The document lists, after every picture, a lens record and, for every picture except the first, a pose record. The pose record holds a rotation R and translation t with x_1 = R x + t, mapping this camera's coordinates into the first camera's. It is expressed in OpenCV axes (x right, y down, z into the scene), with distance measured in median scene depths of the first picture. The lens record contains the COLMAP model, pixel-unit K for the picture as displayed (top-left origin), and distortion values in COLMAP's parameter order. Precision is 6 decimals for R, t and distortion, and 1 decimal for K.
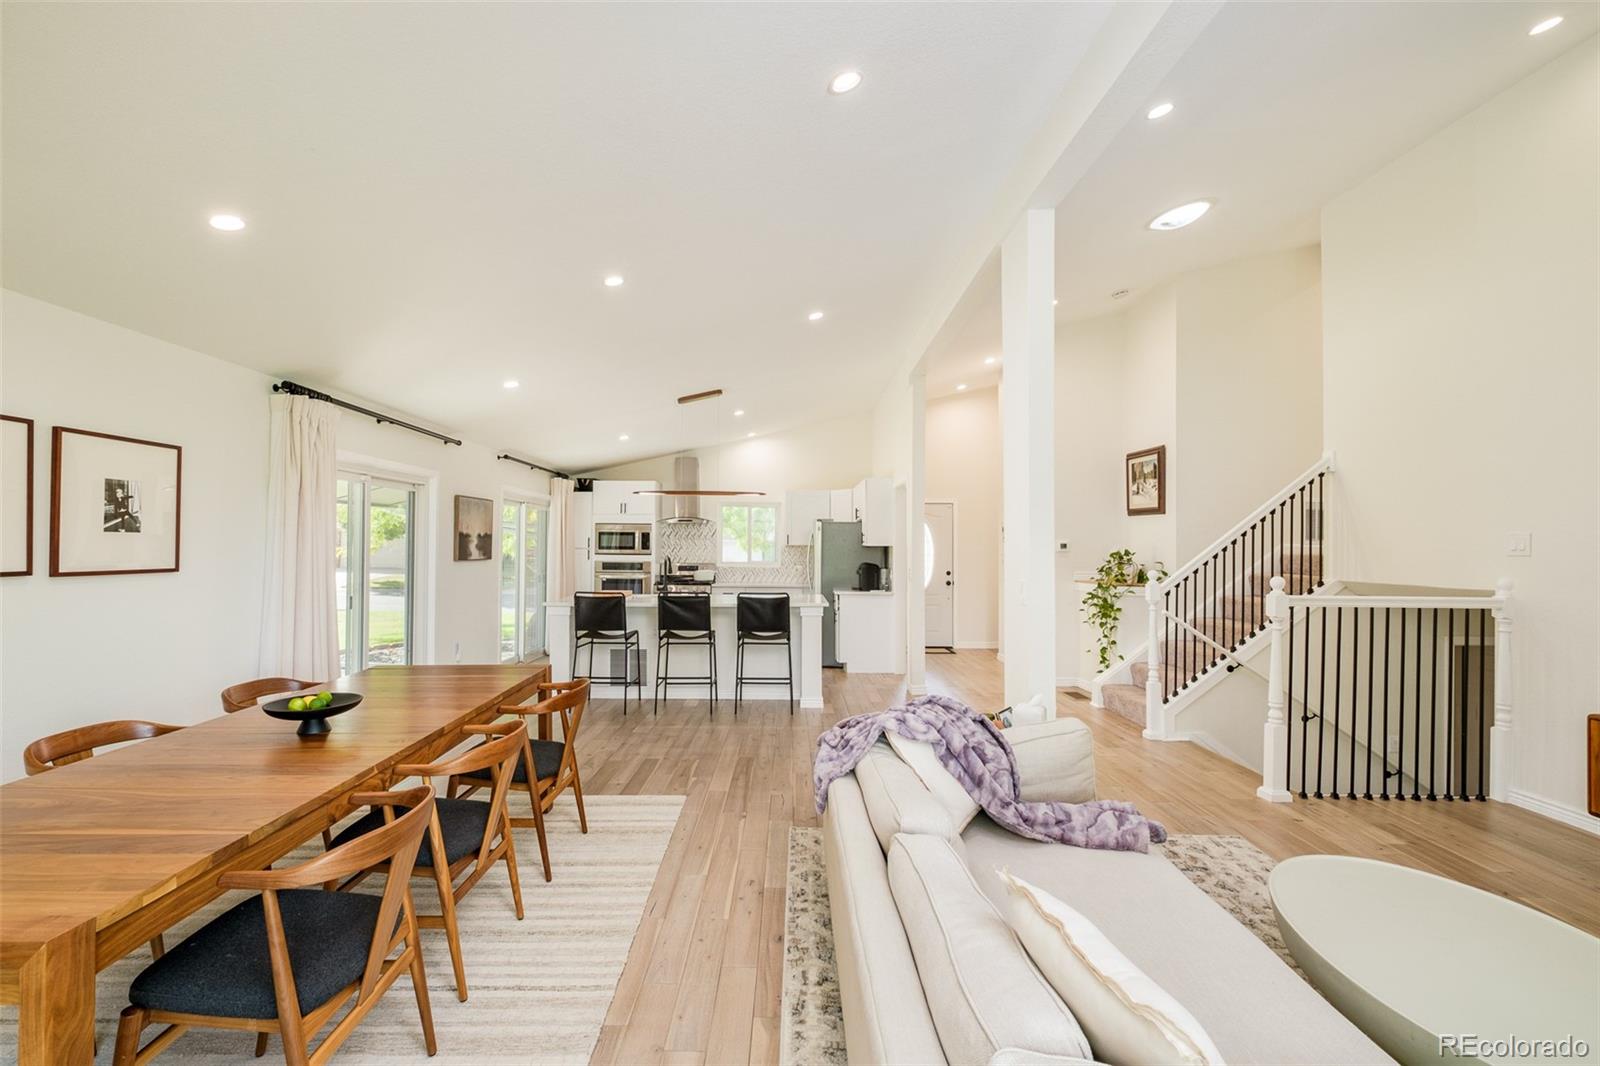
lens RADIAL K [[745.0, 0, 766.9], [0, 745.0, 537.2], [0, 0, 1]] dist [-0.002825, -0.000242]
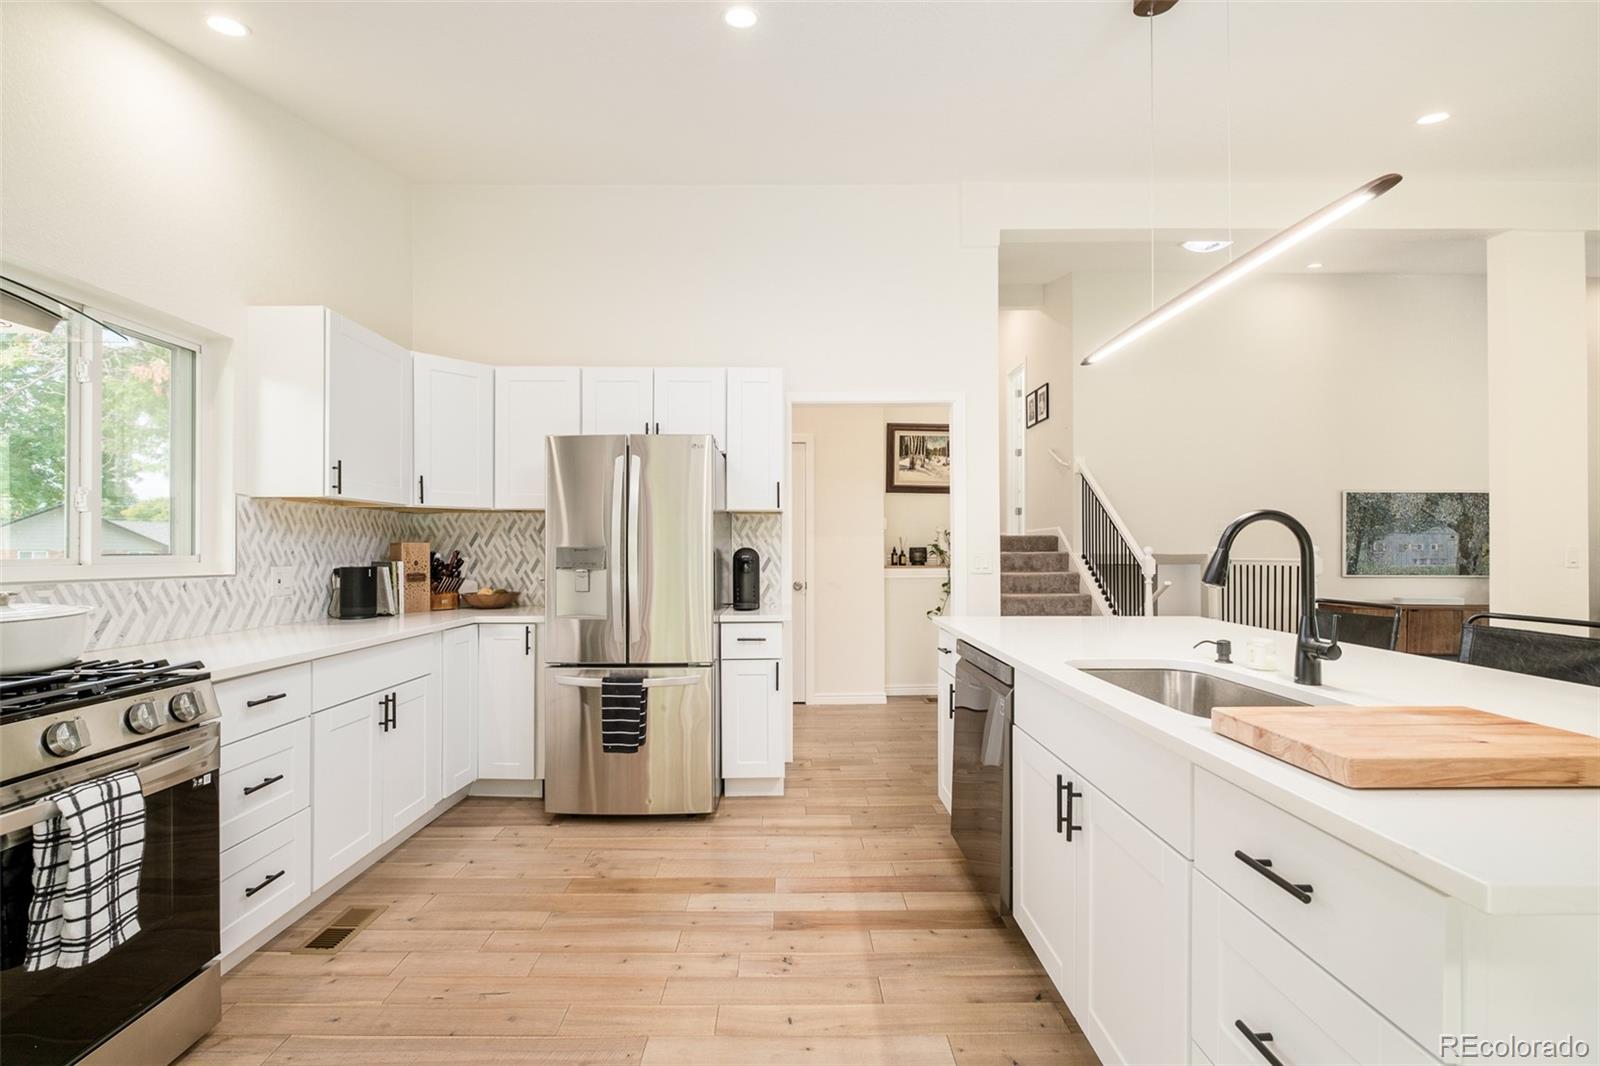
lens RADIAL K [[700.0, 0, 805.0], [0, 700.0, 542.4], [0, 0, 1]] dist [-0.004702, -0.000334]
pose [[-0.046145, 0.003674, 0.998928, -0.414489], [-0.014521, 0.999885, -0.004348, 0.042990], [-0.998829, -0.014706, -0.046086, 1.337636]]
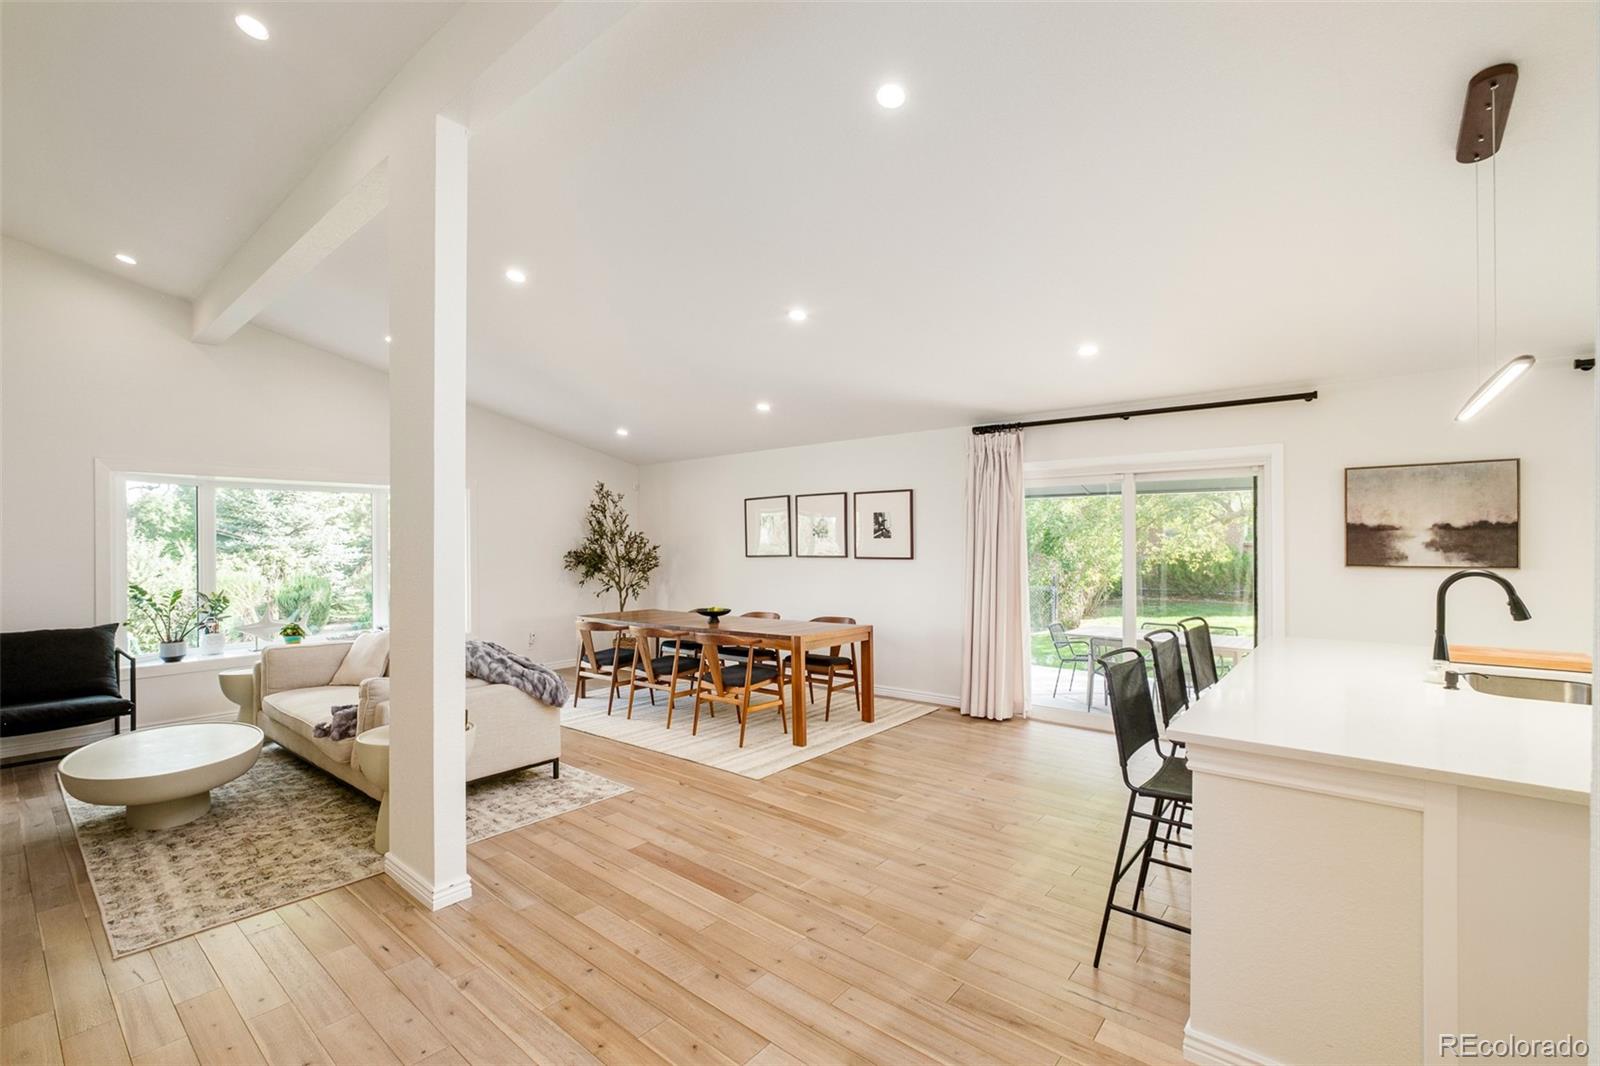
lens RADIAL K [[703.1, 0, 779.7], [0, 703.1, 538.3], [0, 0, 1]] dist [-0.006615, -0.000276]
pose [[-0.634621, -0.005473, -0.772804, 0.428071], [0.011196, 0.999805, -0.016275, 0.011704], [0.772743, -0.018980, -0.634435, 1.095369]]
